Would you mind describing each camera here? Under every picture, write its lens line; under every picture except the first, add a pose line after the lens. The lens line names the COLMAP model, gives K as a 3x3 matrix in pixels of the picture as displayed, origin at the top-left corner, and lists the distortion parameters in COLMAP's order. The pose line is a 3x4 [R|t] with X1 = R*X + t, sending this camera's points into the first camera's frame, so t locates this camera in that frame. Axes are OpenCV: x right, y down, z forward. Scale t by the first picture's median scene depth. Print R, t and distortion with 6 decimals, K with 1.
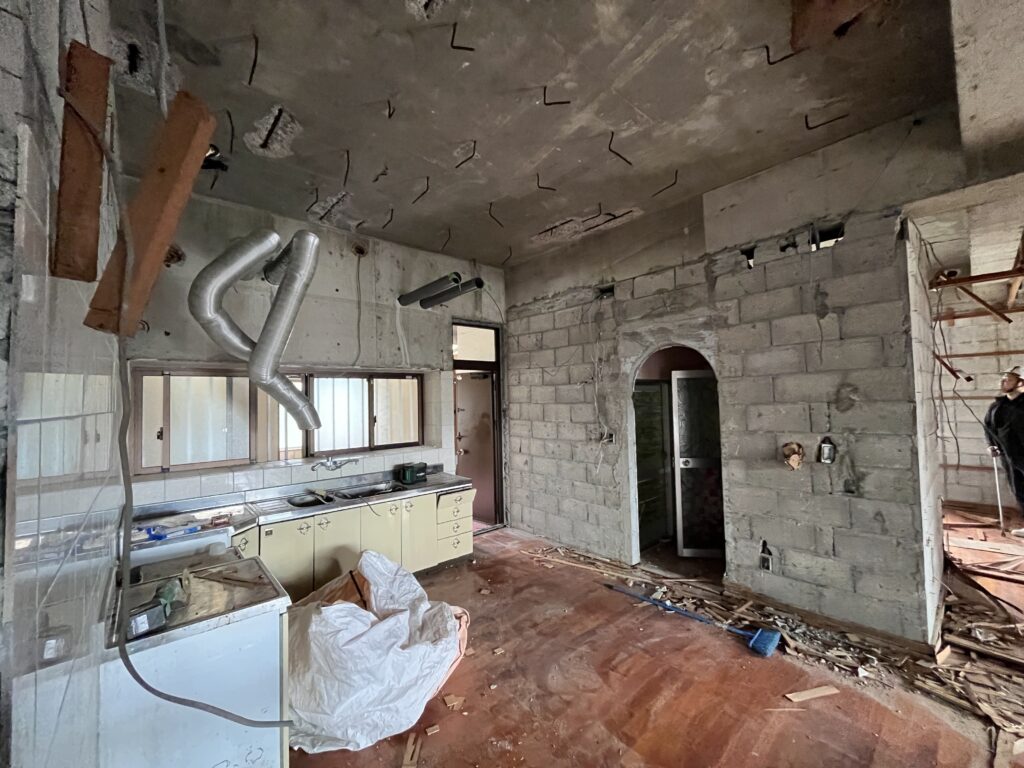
lens RADIAL K [[411.3, 0, 513.7], [0, 411.3, 387.7], [0, 0, 1]] dist [-0.002504, -0.000345]
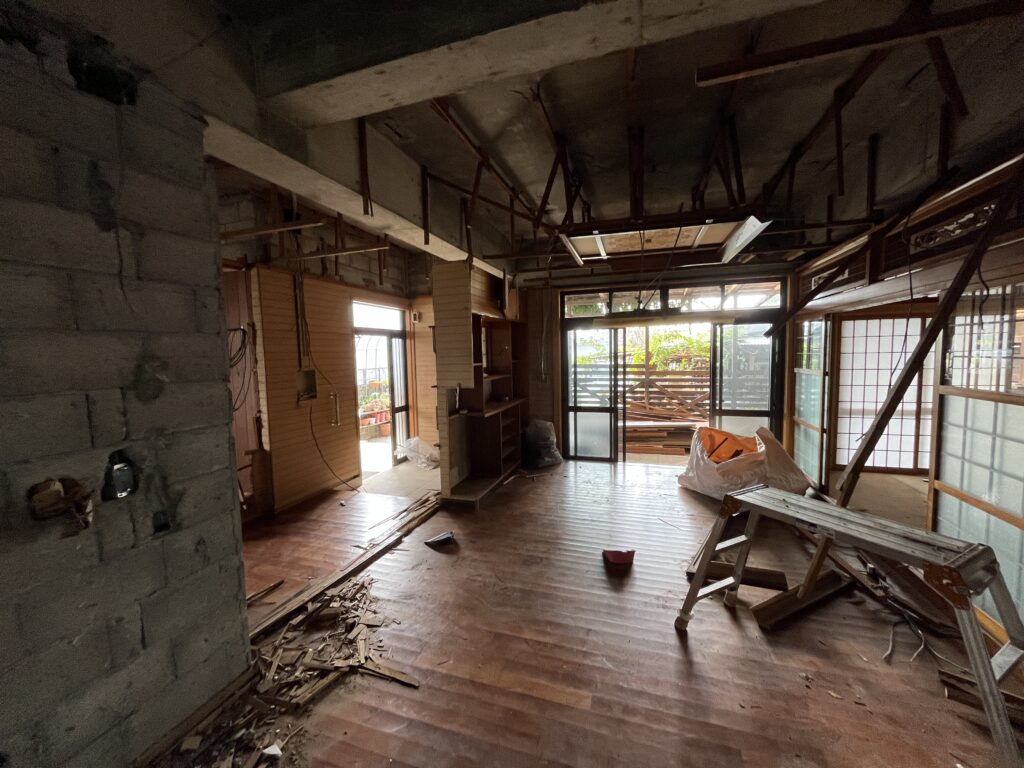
lens RADIAL K [[411.3, 0, 512.8], [0, 411.3, 382.6], [0, 0, 1]] dist [-0.002504, -0.000345]
pose [[-0.499118, -0.028649, 0.866060, 0.019984], [0.010368, 0.999184, 0.039028, 0.012489], [-0.866472, 0.028459, -0.498414, 0.831439]]
